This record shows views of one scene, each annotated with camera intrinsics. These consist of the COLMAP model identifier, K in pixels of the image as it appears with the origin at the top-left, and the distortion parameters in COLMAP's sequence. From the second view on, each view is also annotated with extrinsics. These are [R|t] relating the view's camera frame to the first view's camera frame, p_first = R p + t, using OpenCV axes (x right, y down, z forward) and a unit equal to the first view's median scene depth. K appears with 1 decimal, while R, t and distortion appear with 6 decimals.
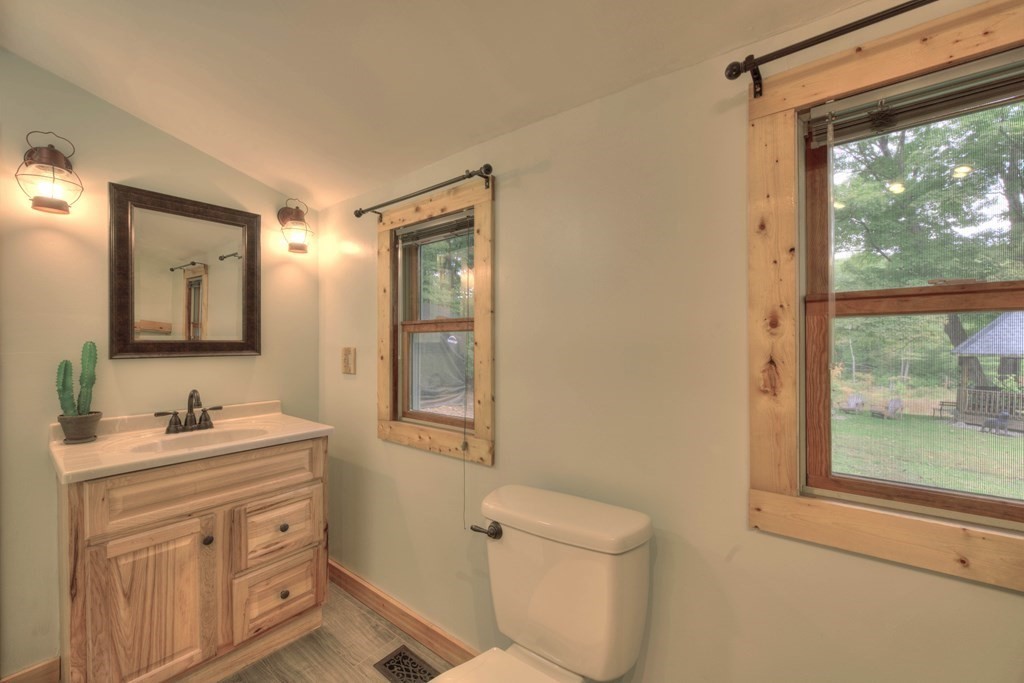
lens RADIAL K [[409.2, 0, 507.4], [0, 409.2, 343.7], [0, 0, 1]] dist [0.007682, -0.002046]
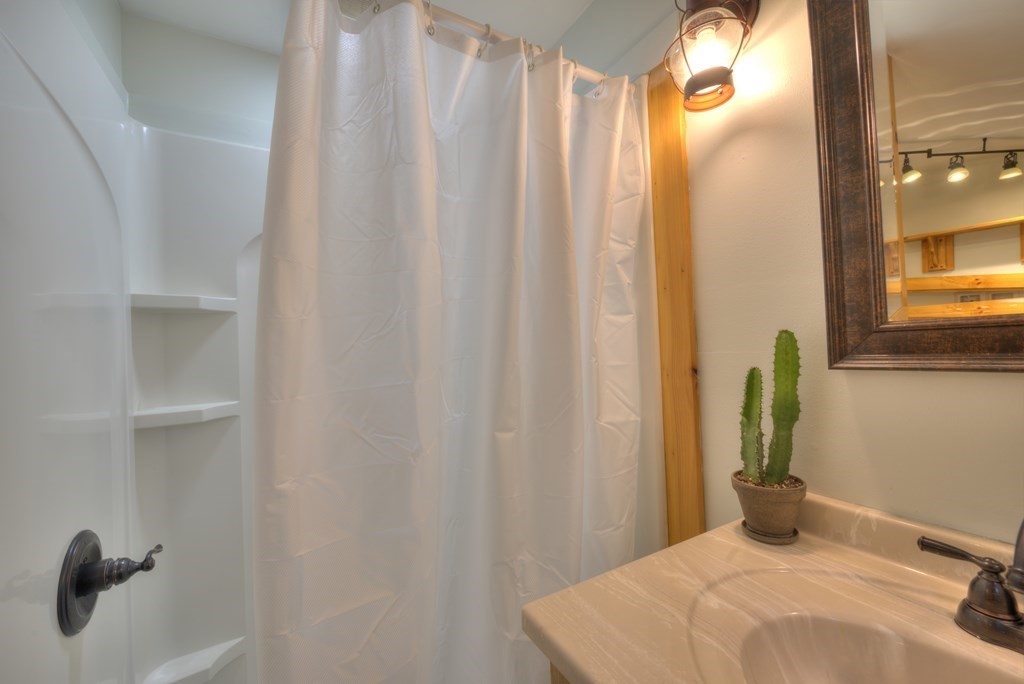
lens RADIAL K [[409.2, 0, 508.7], [0, 409.2, 343.8], [0, 0, 1]] dist [0.007682, -0.002046]
pose [[-0.358111, -0.004042, -0.933670, -0.441614], [0.023837, 0.999625, -0.013470, 0.008904], [0.933375, -0.027079, -0.357881, 0.842766]]
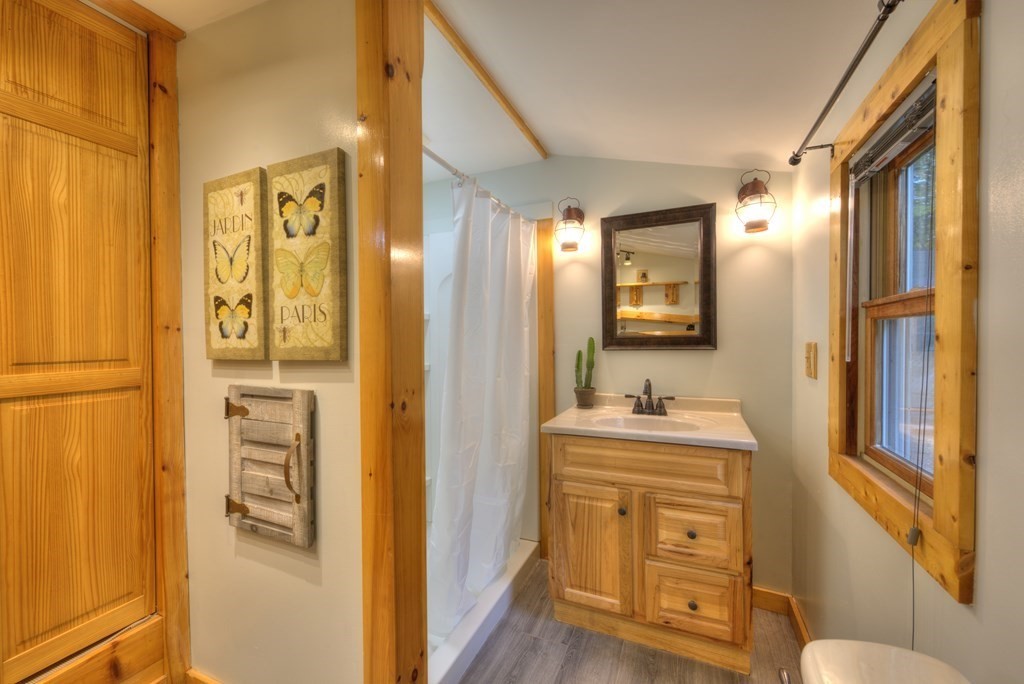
lens RADIAL K [[409.2, 0, 504.5], [0, 409.2, 344.2], [0, 0, 1]] dist [0.007682, -0.002046]
pose [[0.257012, 0.011295, -0.966342, 0.245283], [0.009925, 0.999848, 0.014326, -0.004509], [0.966357, -0.013273, 0.256860, 0.347909]]
